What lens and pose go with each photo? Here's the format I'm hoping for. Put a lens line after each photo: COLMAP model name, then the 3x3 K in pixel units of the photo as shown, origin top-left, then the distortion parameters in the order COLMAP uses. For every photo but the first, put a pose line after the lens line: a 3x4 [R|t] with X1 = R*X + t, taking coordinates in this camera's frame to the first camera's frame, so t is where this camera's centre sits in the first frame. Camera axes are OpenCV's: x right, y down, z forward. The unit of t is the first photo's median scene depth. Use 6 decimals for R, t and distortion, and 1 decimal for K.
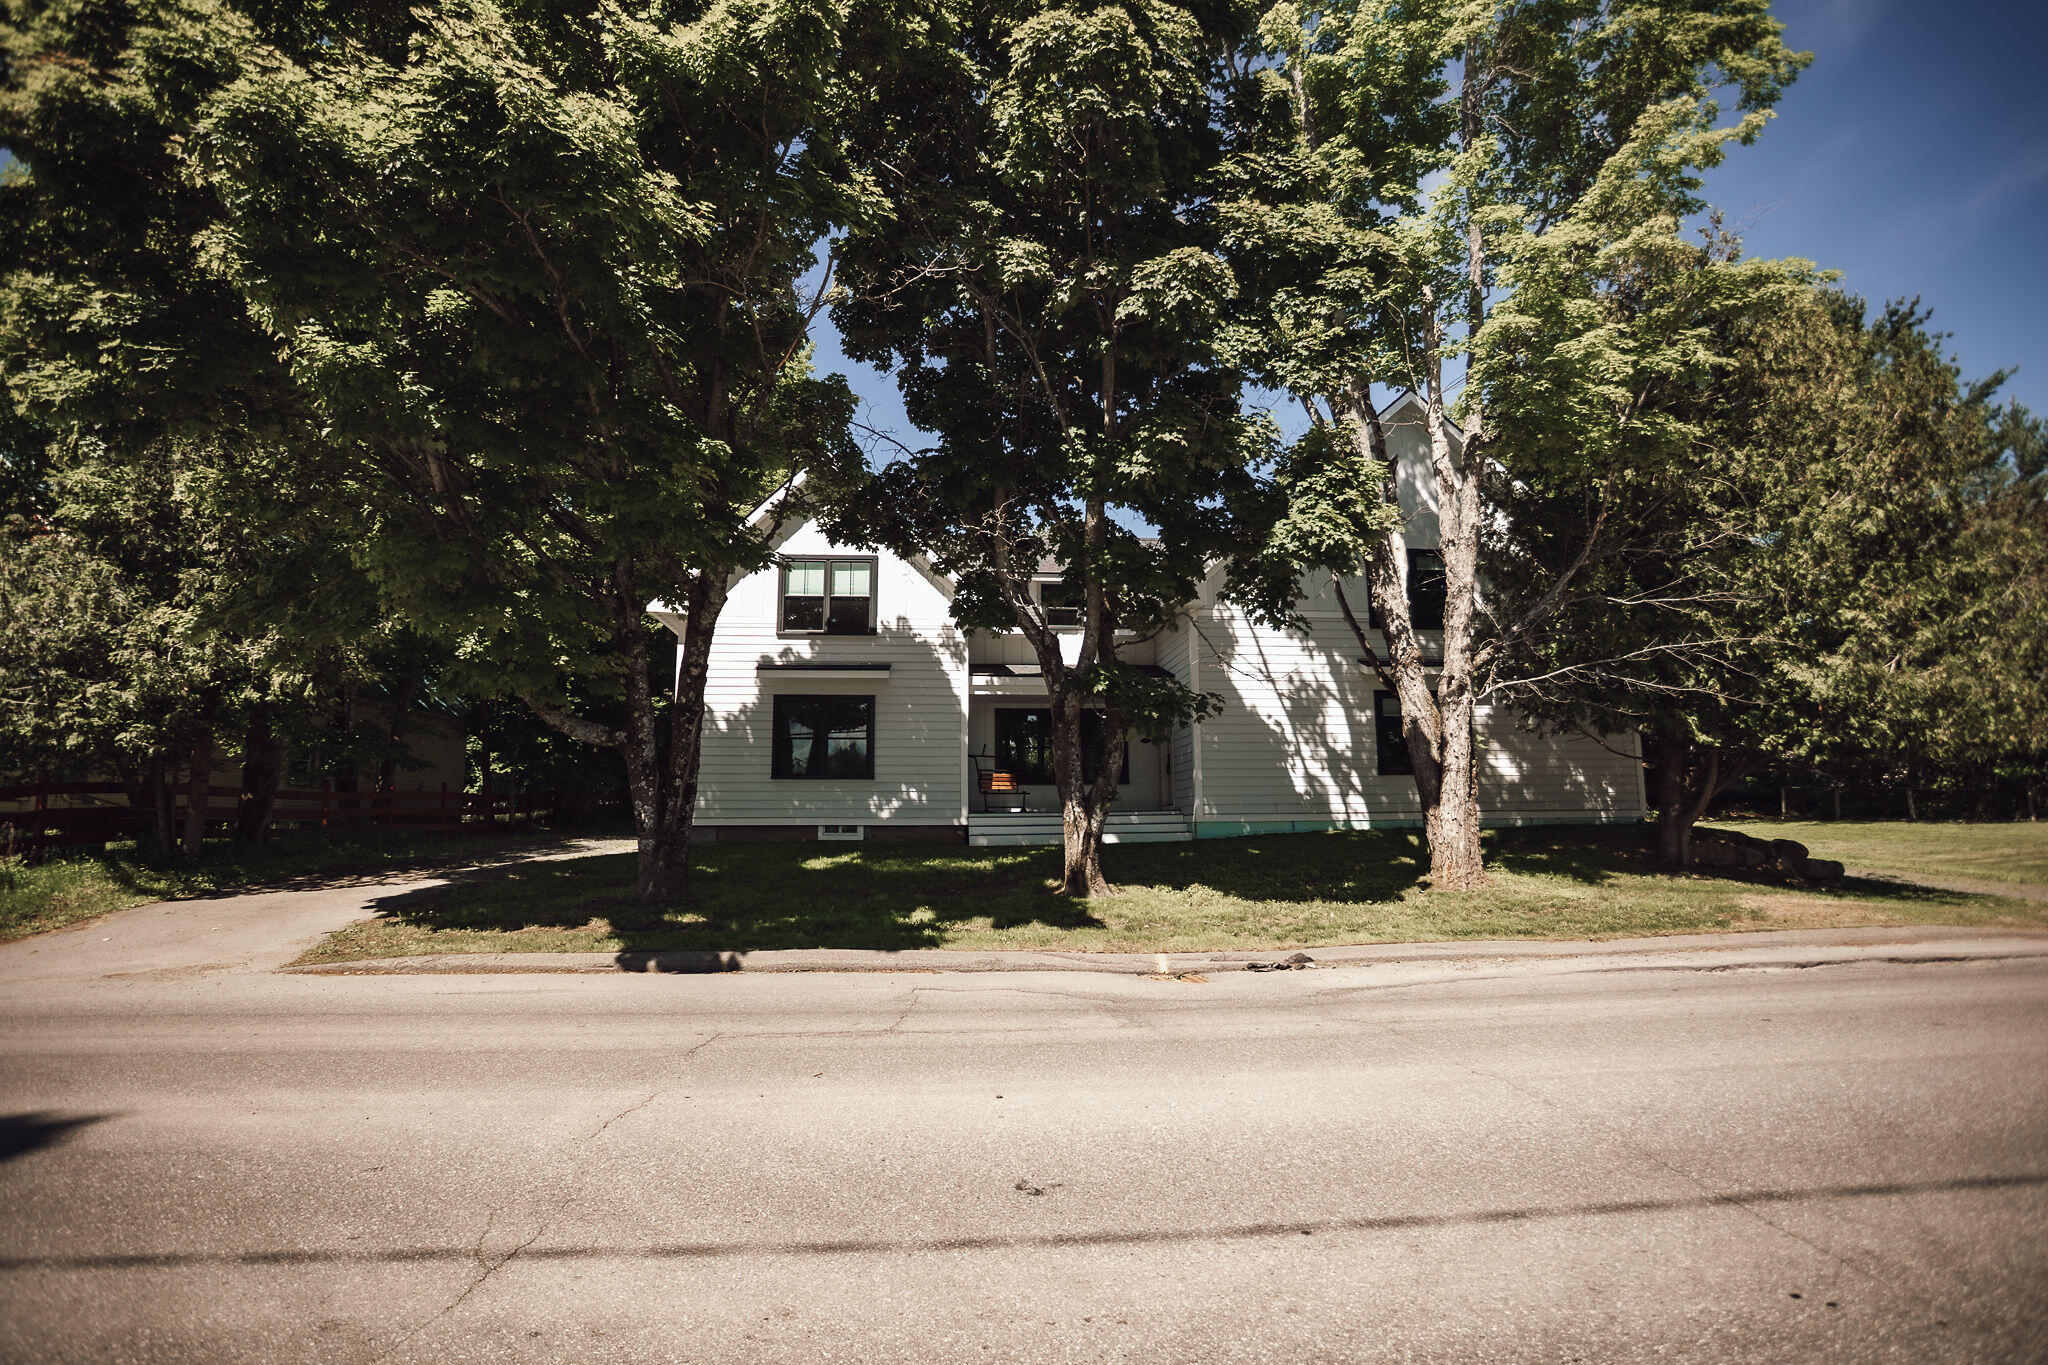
lens RADIAL K [[992.9, 0, 1029.4], [0, 992.9, 686.2], [0, 0, 1]] dist [-0.050414, 0.014050]
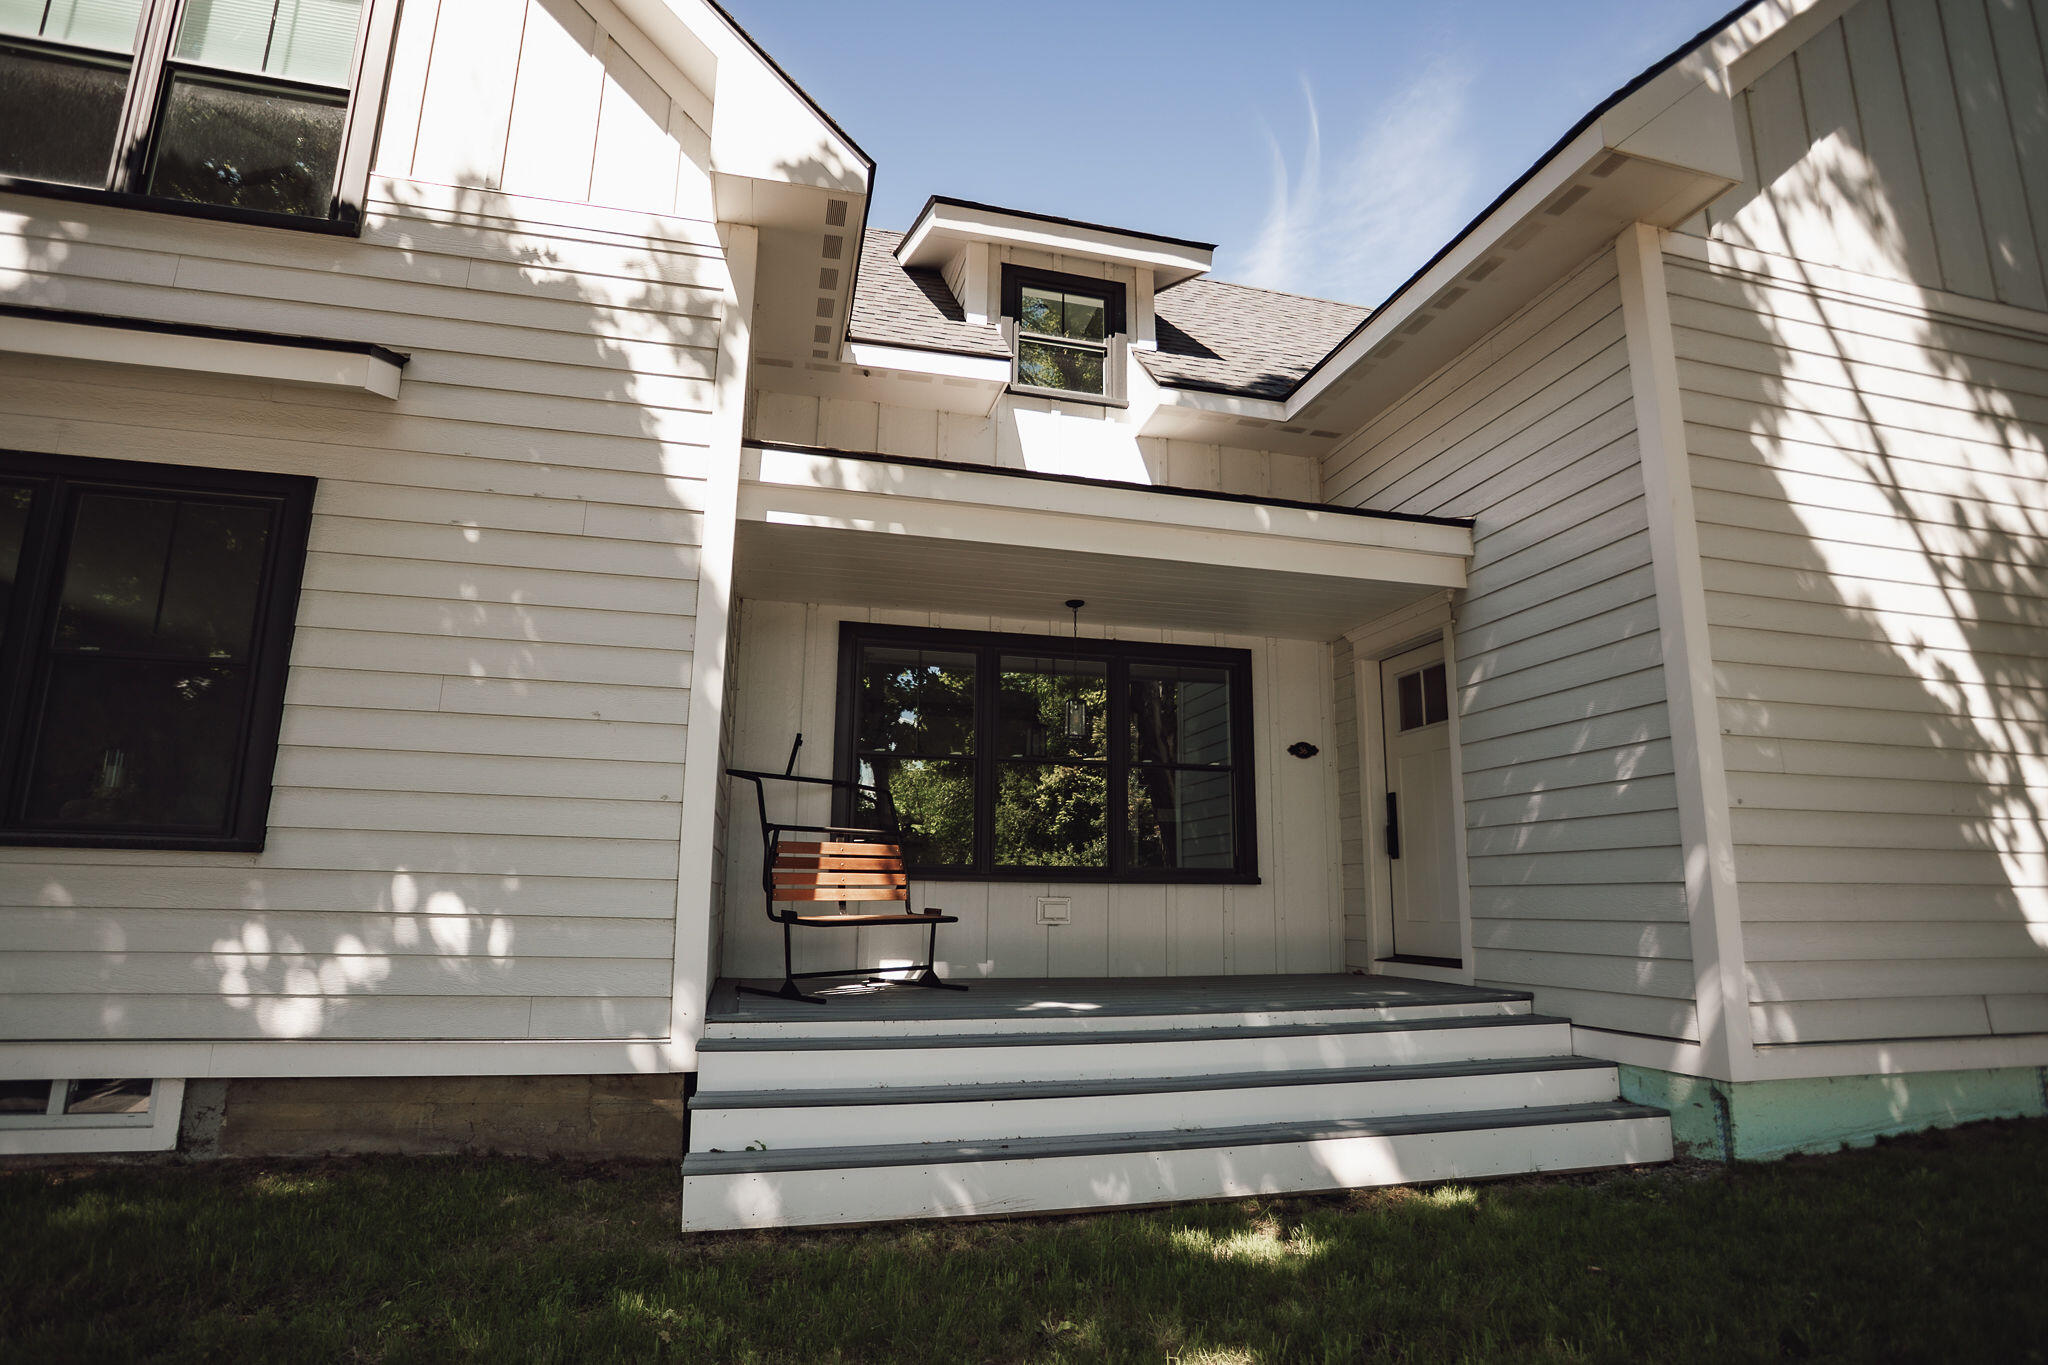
lens RADIAL K [[992.9, 0, 1019.5], [0, 992.9, 668.8], [0, 0, 1]] dist [-0.050414, 0.014050]
pose [[0.987379, 0.052614, 0.149377, -0.027383], [-0.041625, 0.996257, -0.075760, 0.063669], [-0.152804, 0.068586, 0.985874, 0.765331]]
